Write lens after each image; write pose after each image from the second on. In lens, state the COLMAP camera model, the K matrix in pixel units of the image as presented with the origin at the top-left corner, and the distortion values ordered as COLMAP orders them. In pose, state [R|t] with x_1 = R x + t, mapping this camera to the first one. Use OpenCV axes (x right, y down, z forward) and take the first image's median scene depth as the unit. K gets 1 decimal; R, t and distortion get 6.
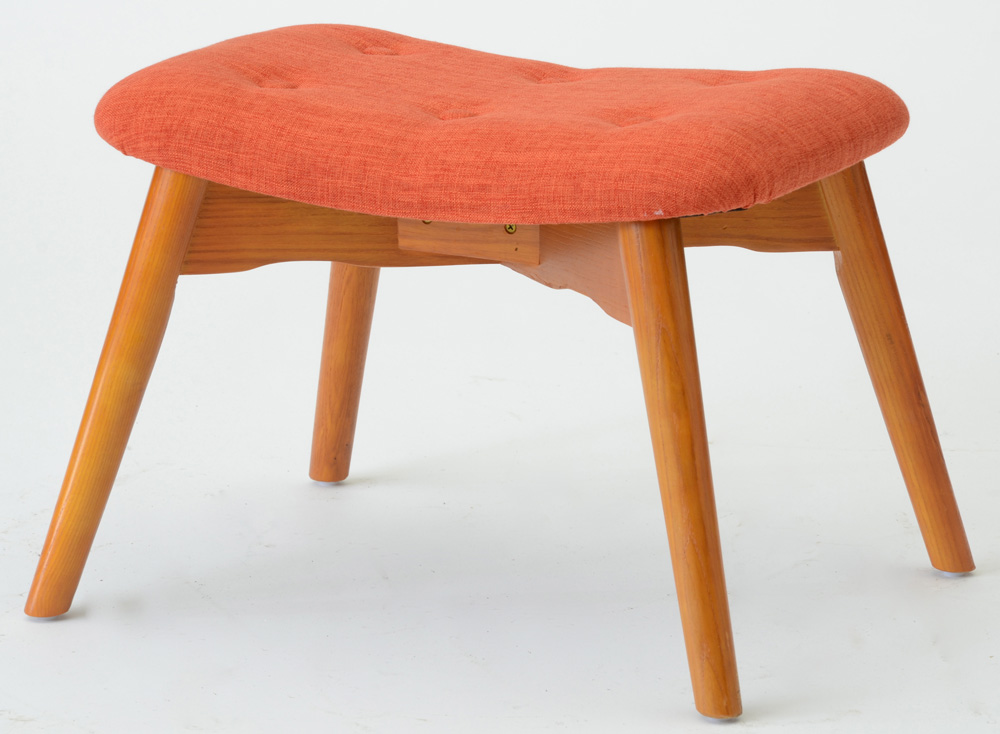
lens RADIAL K [[4786.2, 0, 507.2], [0, 4786.2, 377.0], [0, 0, 1]] dist [1.173940, 0.000000]
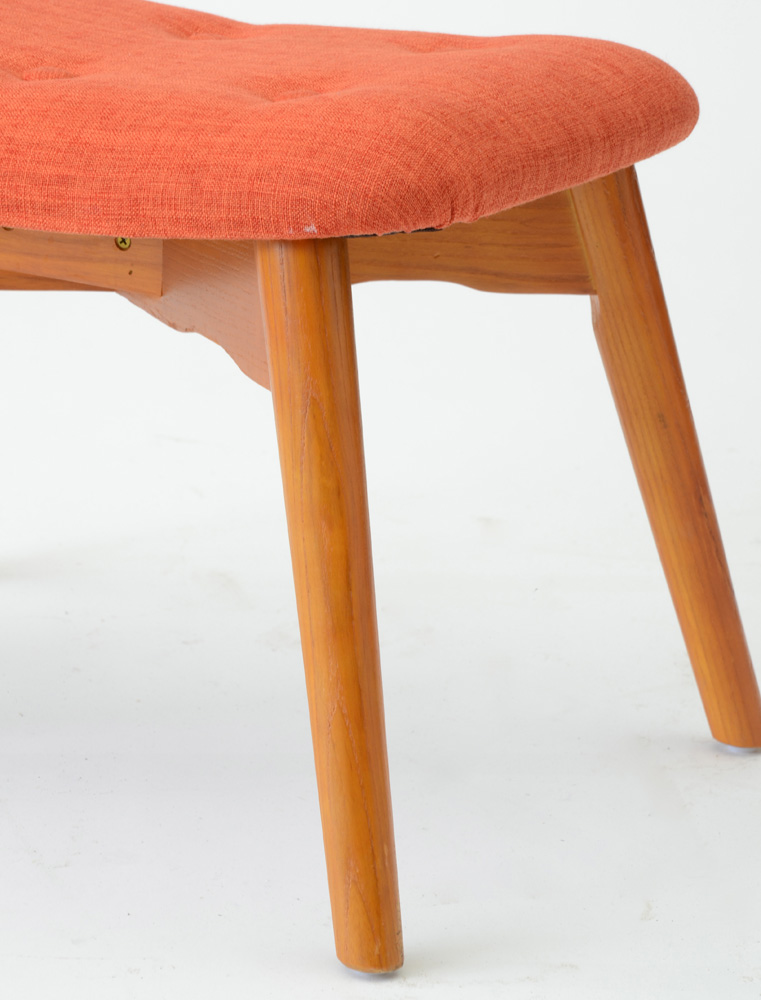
lens RADIAL K [[4602.2, 0, 360.8], [0, 4602.2, 441.0], [0, 0, 1]] dist [1.225837, 0.000000]
pose [[0.998854, 0.043831, -0.019227, 0.050629], [-0.043621, 0.998985, 0.011218, -0.011284], [0.019700, -0.010366, 0.999752, 0.328893]]
